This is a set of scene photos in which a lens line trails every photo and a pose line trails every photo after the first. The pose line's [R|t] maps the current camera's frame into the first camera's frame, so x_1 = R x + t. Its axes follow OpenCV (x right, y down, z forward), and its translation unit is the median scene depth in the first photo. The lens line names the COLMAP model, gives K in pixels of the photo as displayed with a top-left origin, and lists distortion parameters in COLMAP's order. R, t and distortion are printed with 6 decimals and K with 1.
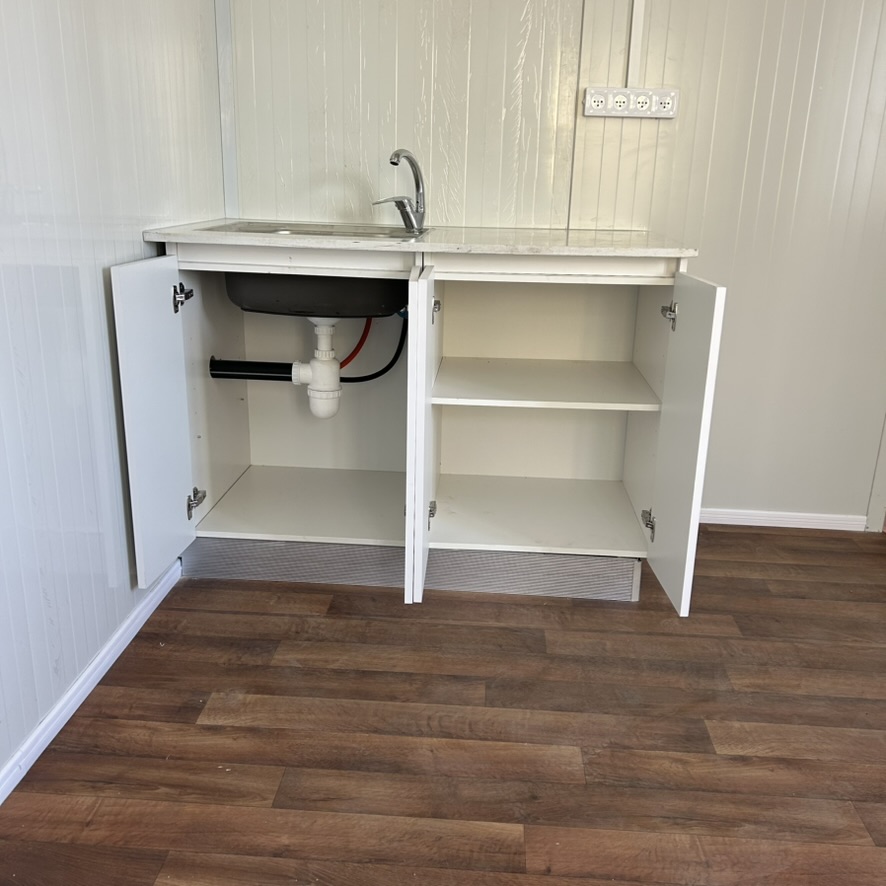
lens RADIAL K [[893.8, 0, 443.3], [0, 893.8, 449.2], [0, 0, 1]] dist [0.015369, 0.000000]
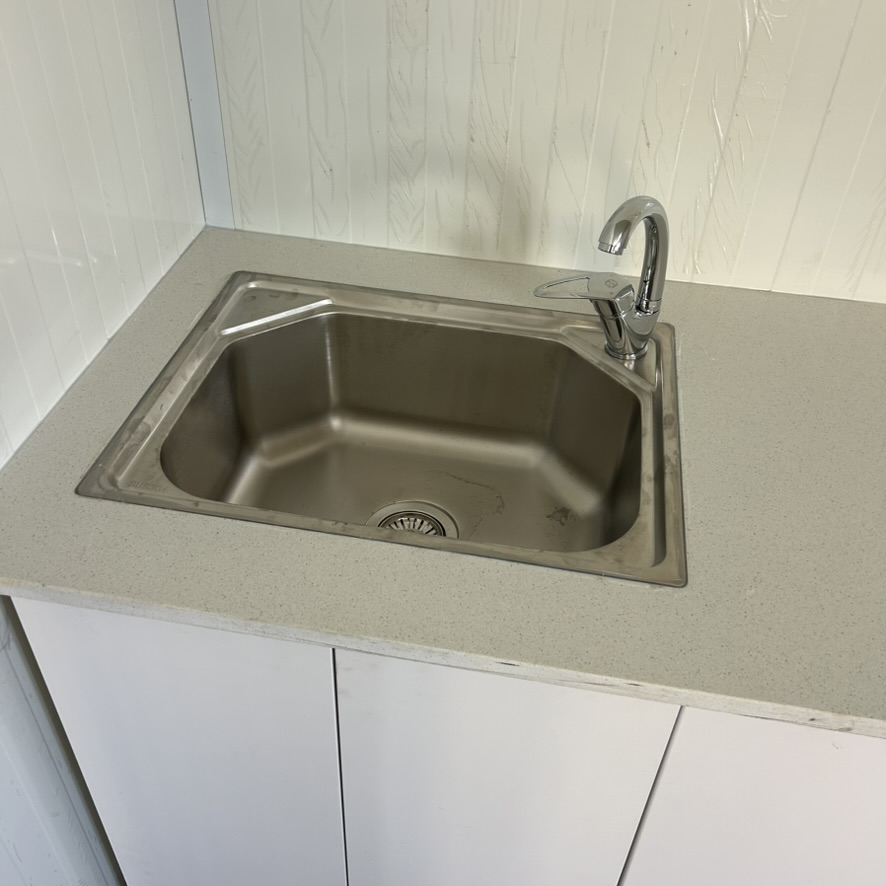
lens RADIAL K [[893.8, 0, 443.1], [0, 893.8, 442.5], [0, 0, 1]] dist [0.015369, 0.000000]
pose [[0.993632, 0.083302, -0.075869, -0.090773], [-0.049146, 0.926348, 0.373449, -0.390556], [0.101390, -0.367342, 0.924543, 0.638782]]
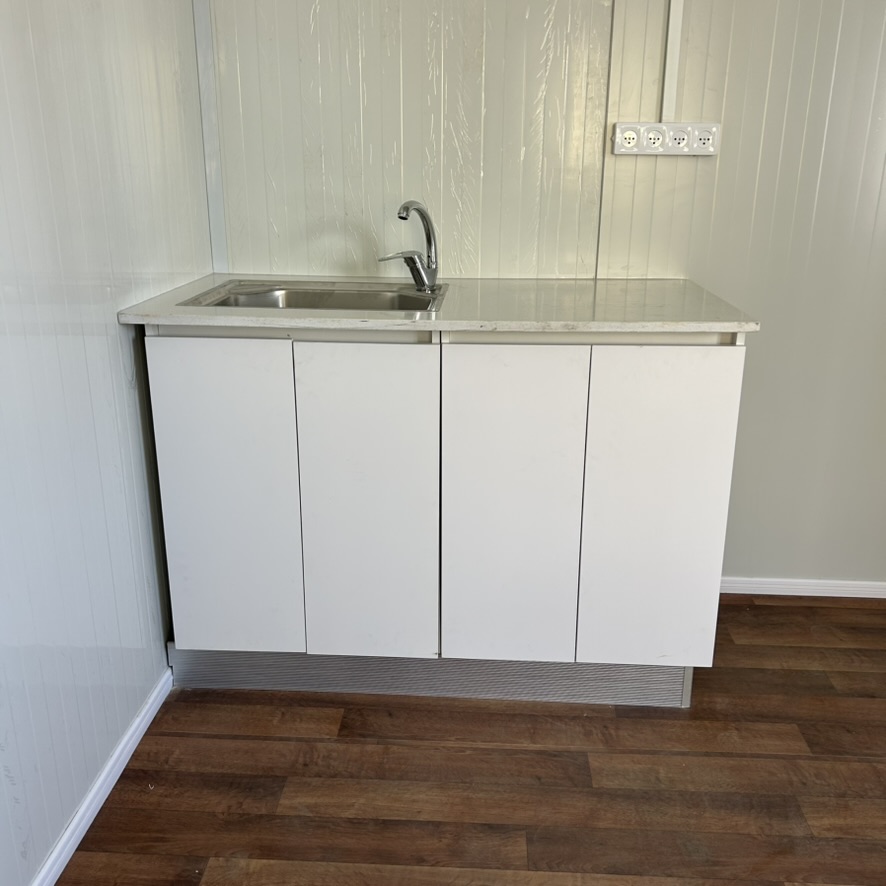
lens RADIAL K [[893.8, 0, 441.3], [0, 893.8, 438.8], [0, 0, 1]] dist [0.015369, 0.000000]
pose [[0.999773, -0.020937, 0.003894, -0.025998], [0.020897, 0.999732, 0.009945, -0.113277], [-0.004101, -0.009861, 0.999943, 0.119714]]
